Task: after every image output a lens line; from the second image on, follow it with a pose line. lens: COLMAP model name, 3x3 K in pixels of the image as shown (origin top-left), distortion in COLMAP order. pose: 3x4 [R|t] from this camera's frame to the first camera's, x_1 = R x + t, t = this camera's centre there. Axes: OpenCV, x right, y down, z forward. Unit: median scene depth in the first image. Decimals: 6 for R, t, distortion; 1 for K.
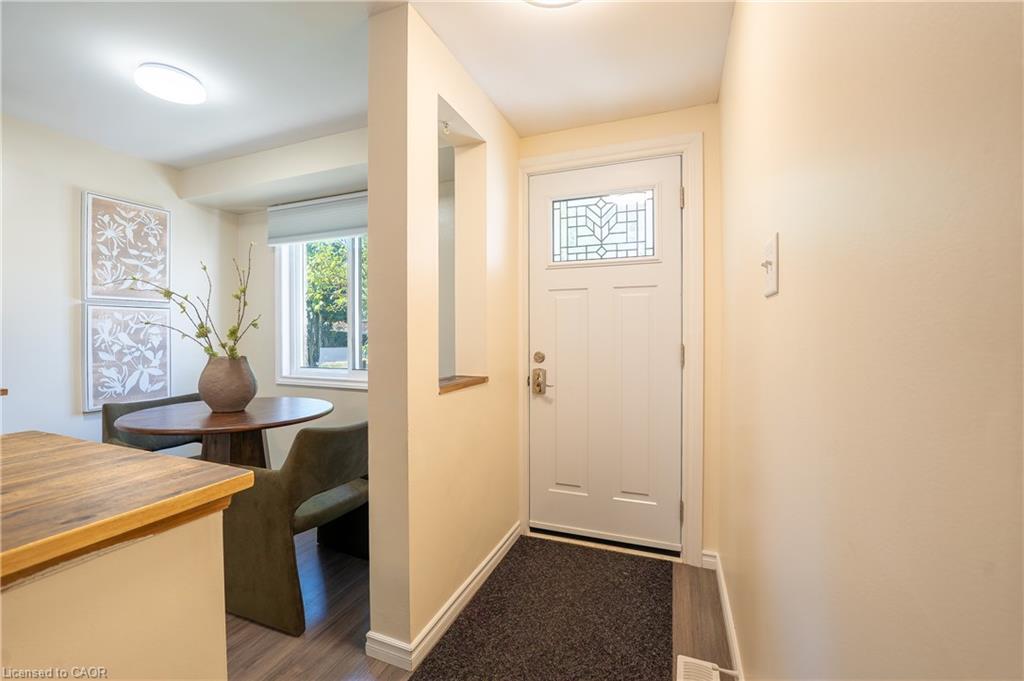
lens RADIAL K [[419.5, 0, 513.2], [0, 419.5, 340.0], [0, 0, 1]] dist [-0.022215, 0.005283]
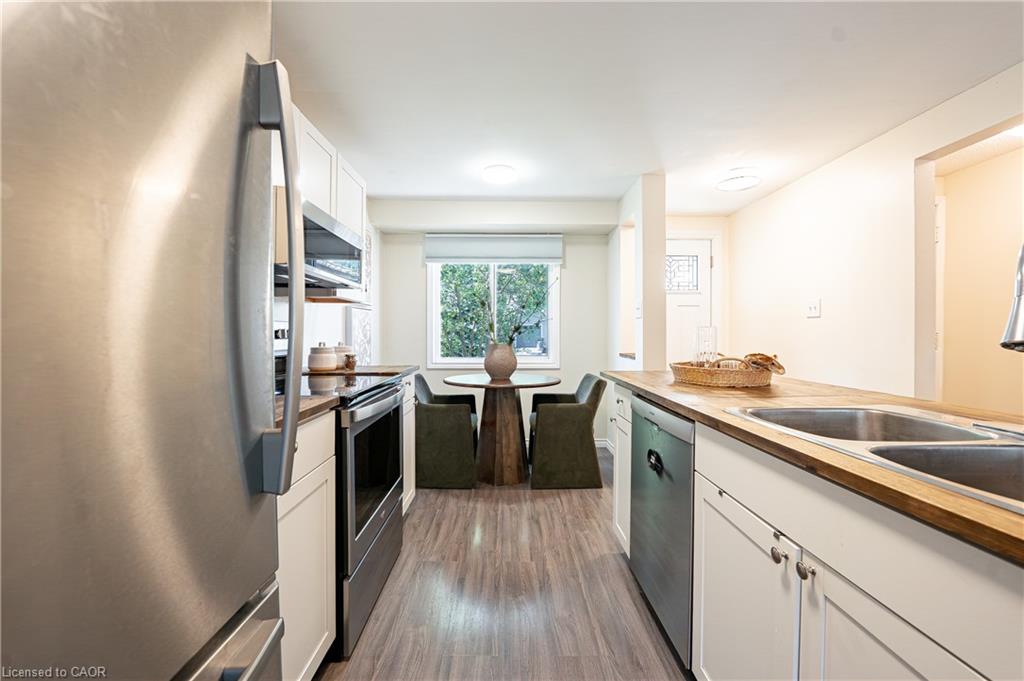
lens RADIAL K [[419.5, 0, 511.3], [0, 419.5, 336.5], [0, 0, 1]] dist [-0.022215, 0.005283]
pose [[0.925171, -0.002441, 0.379544, -1.126795], [0.004952, 0.999972, -0.005638, 0.018712], [-0.379519, 0.007095, 0.925157, -0.432853]]
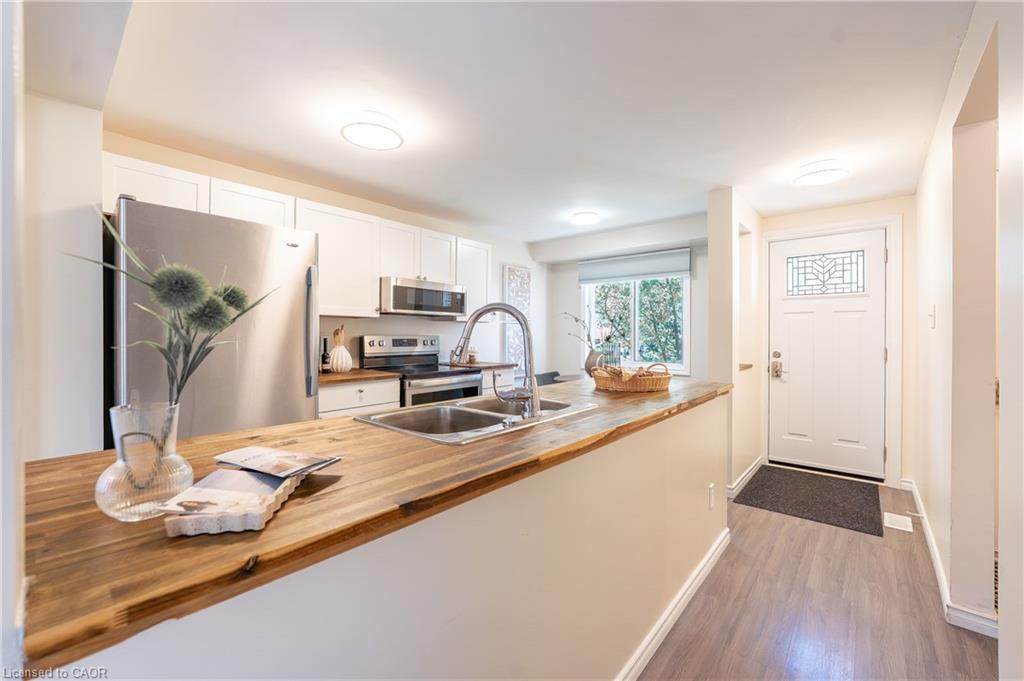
lens RADIAL K [[419.5, 0, 509.3], [0, 419.5, 337.8], [0, 0, 1]] dist [-0.022215, 0.005283]
pose [[0.940899, 0.005268, -0.338647, -0.377875], [-0.007842, 0.999950, -0.006235, -0.005214], [0.338597, 0.008522, 0.940893, -0.886582]]
